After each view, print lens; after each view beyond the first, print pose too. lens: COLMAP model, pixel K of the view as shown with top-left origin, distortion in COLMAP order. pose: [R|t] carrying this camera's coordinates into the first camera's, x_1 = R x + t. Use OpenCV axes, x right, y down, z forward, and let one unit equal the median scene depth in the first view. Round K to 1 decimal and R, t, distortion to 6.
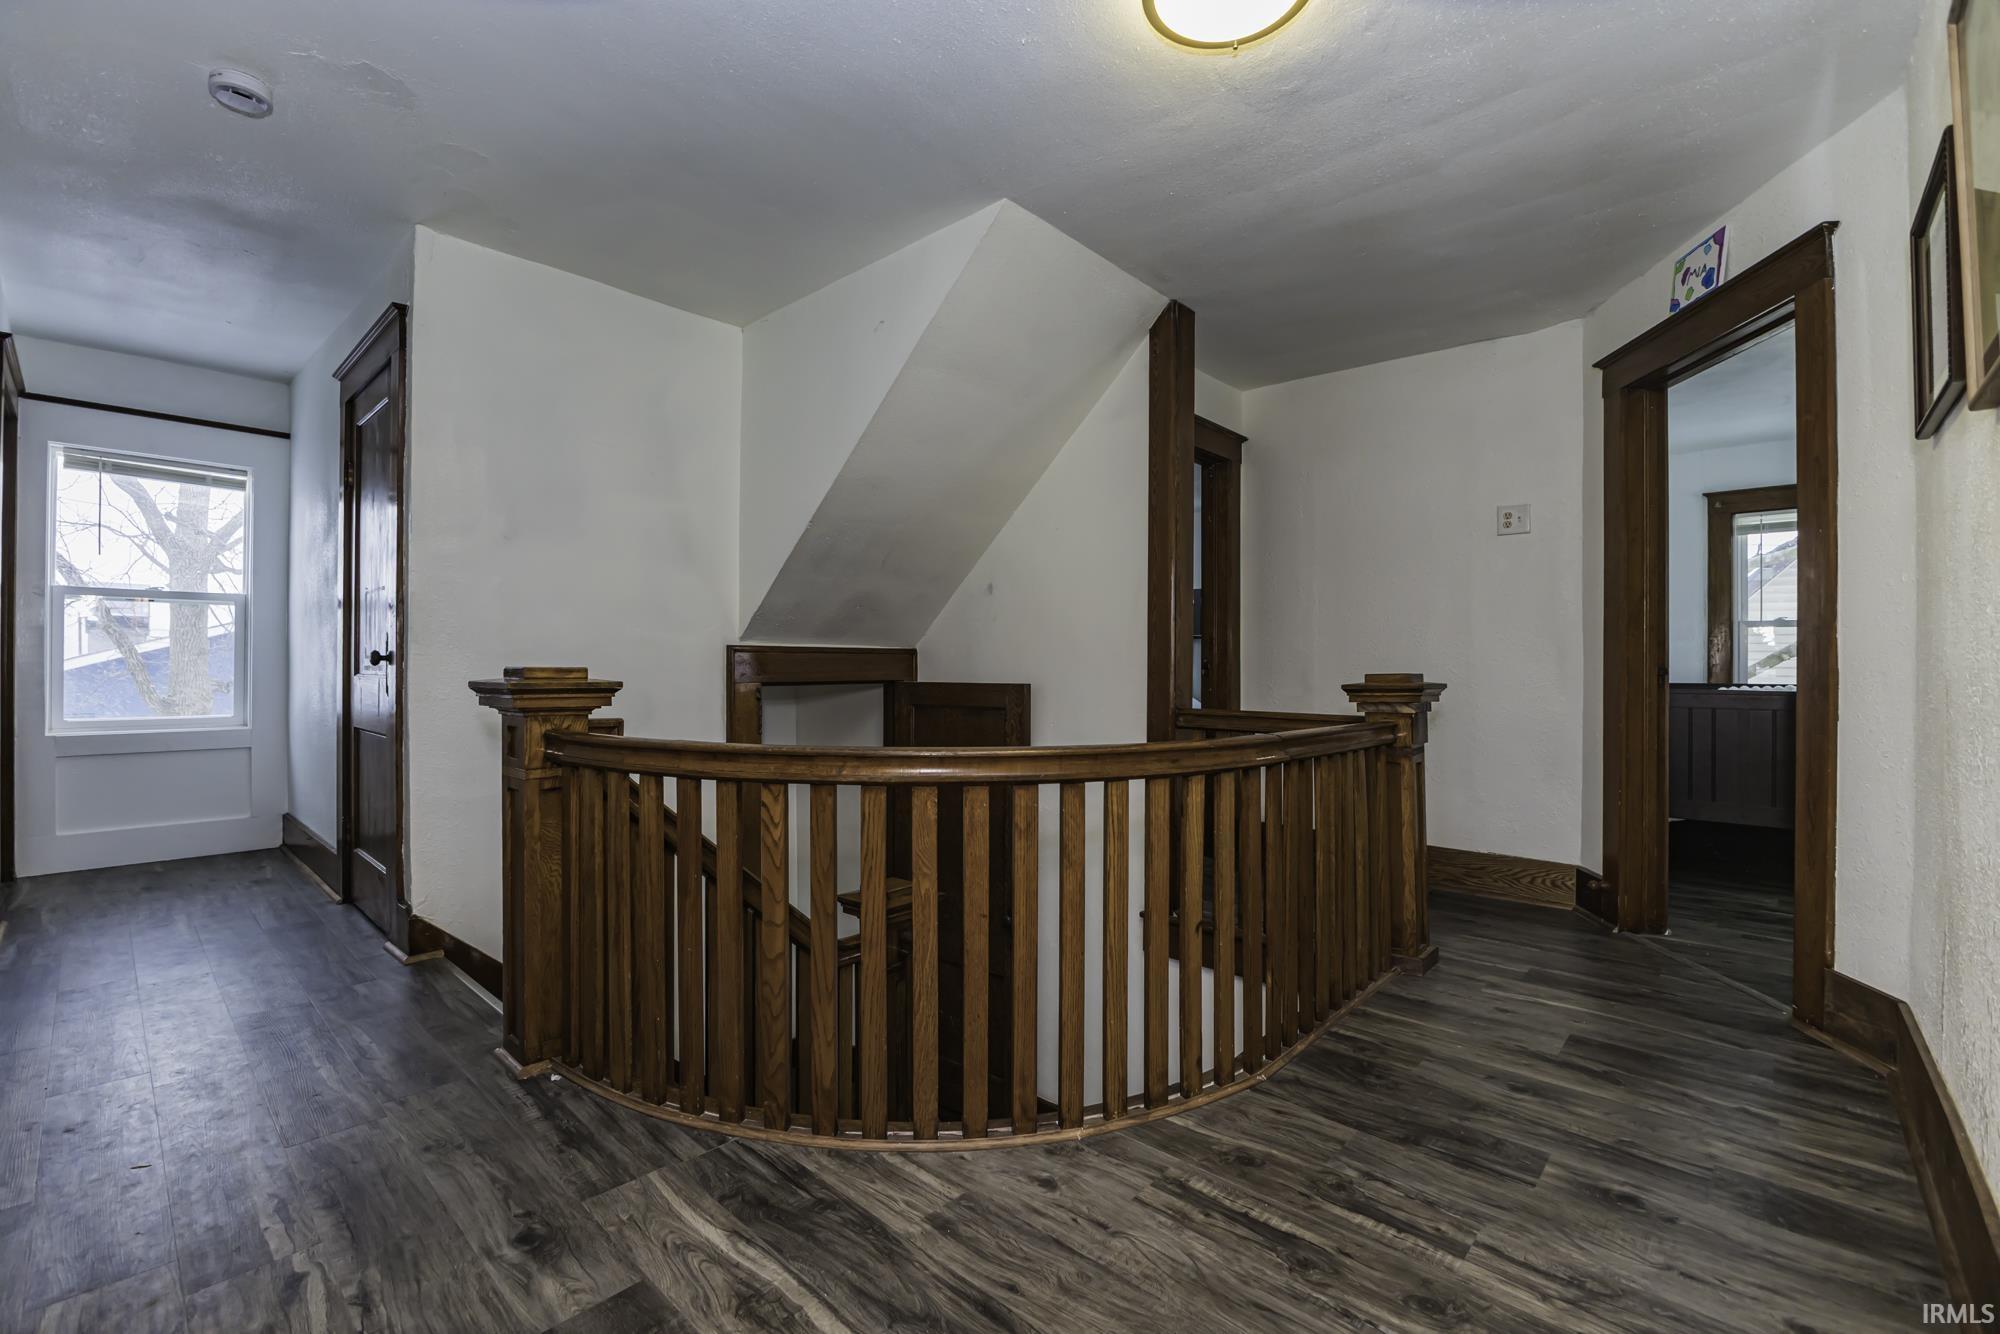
lens RADIAL K [[845.9, 0, 1009.4], [0, 845.9, 667.0], [0, 0, 1]] dist [-0.025995, 0.000126]
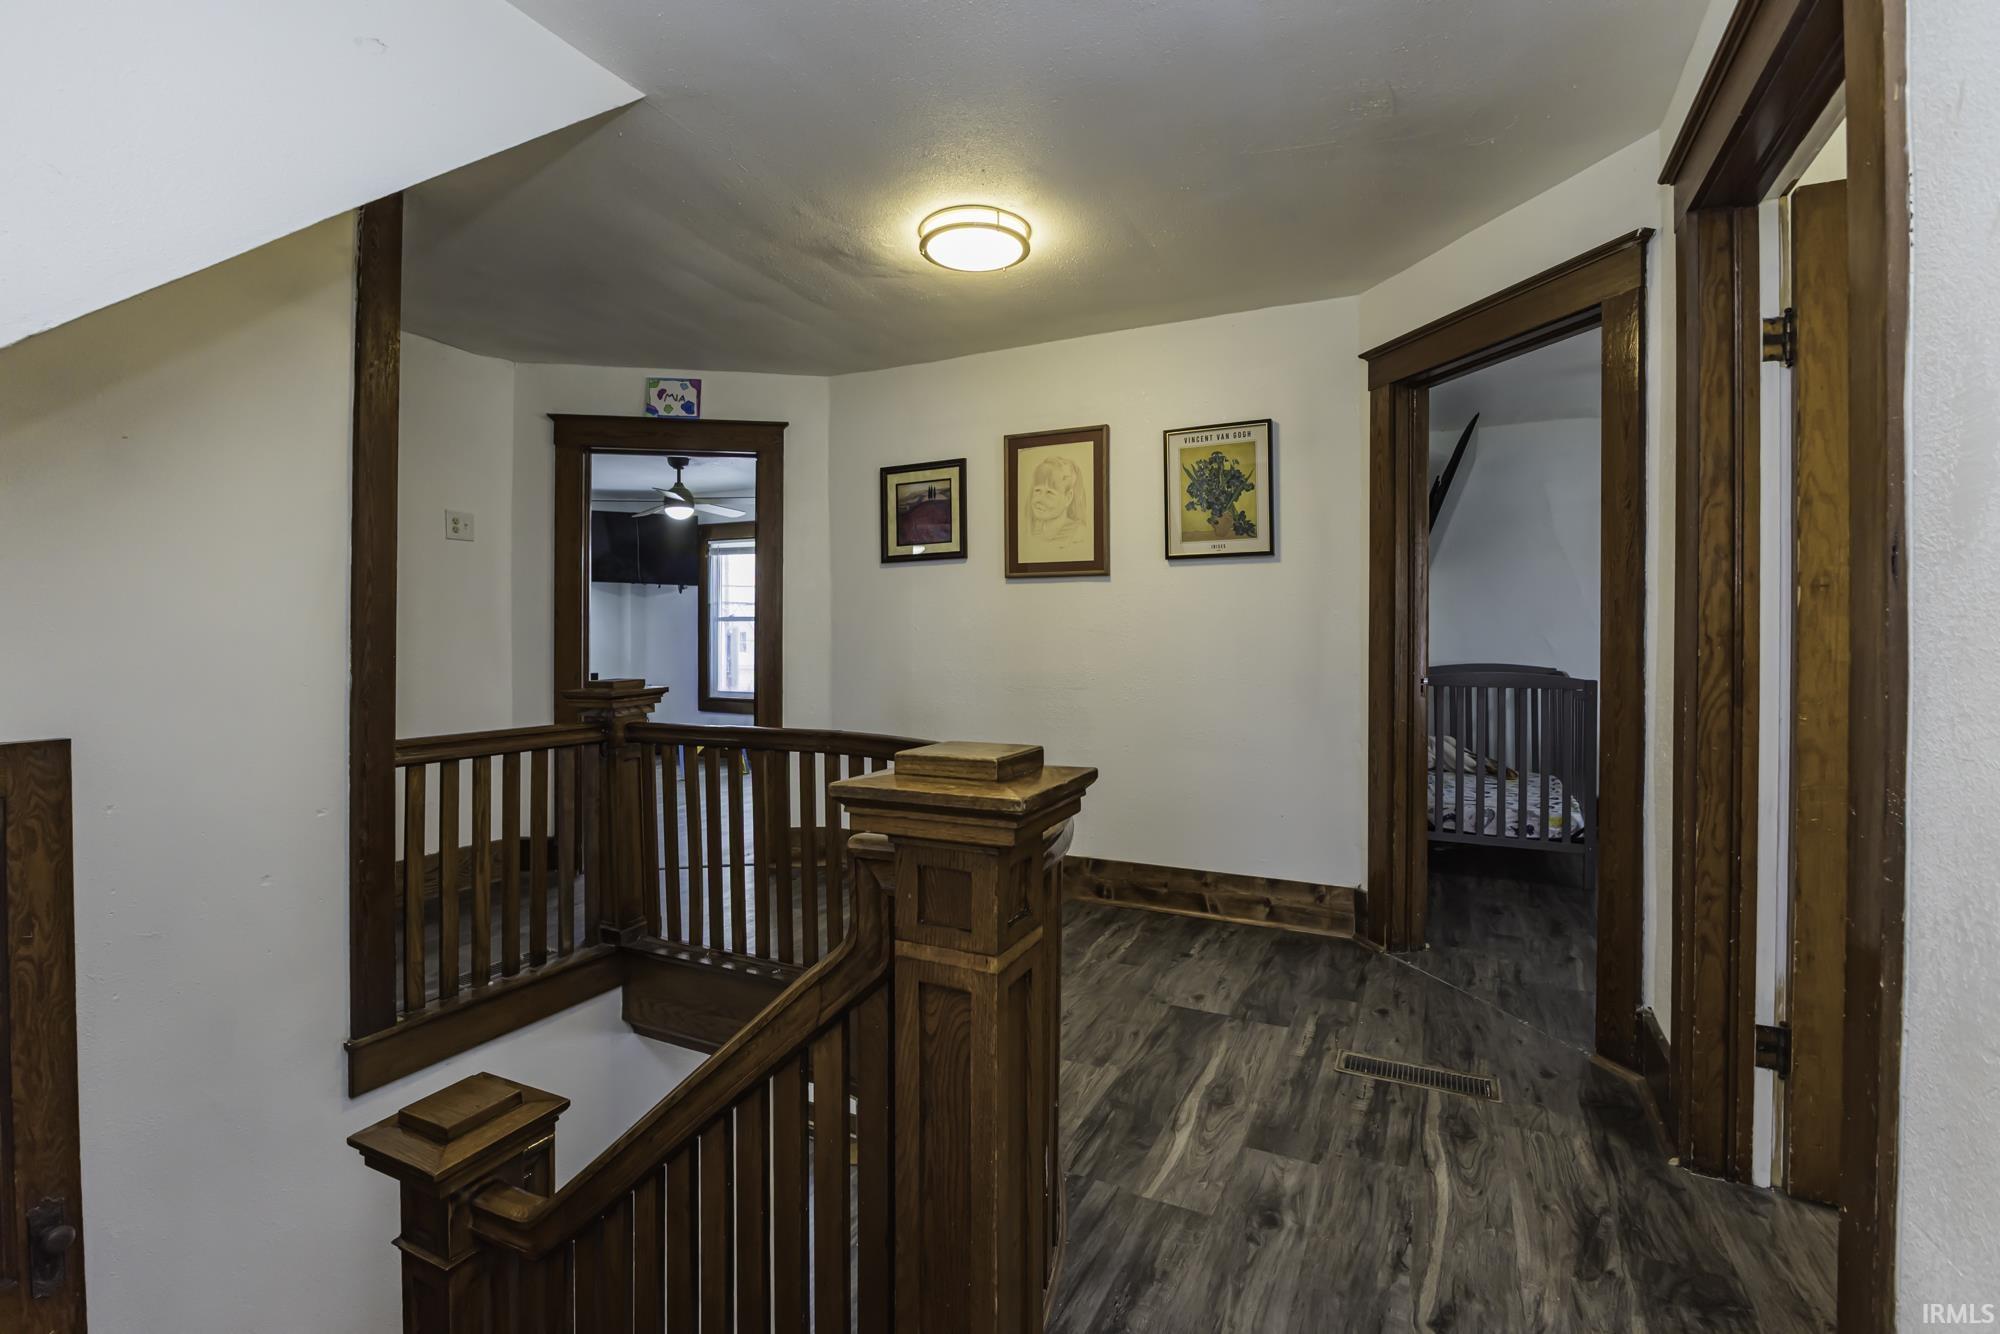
lens RADIAL K [[890.3, 0, 996.0], [0, 890.3, 639.4], [0, 0, 1]] dist [-0.027645, -0.000014]
pose [[-0.265459, -0.004369, 0.964112, -1.595279], [0.001237, 0.999987, 0.004872, -0.099984], [-0.964121, 0.002486, -0.265450, 1.639937]]
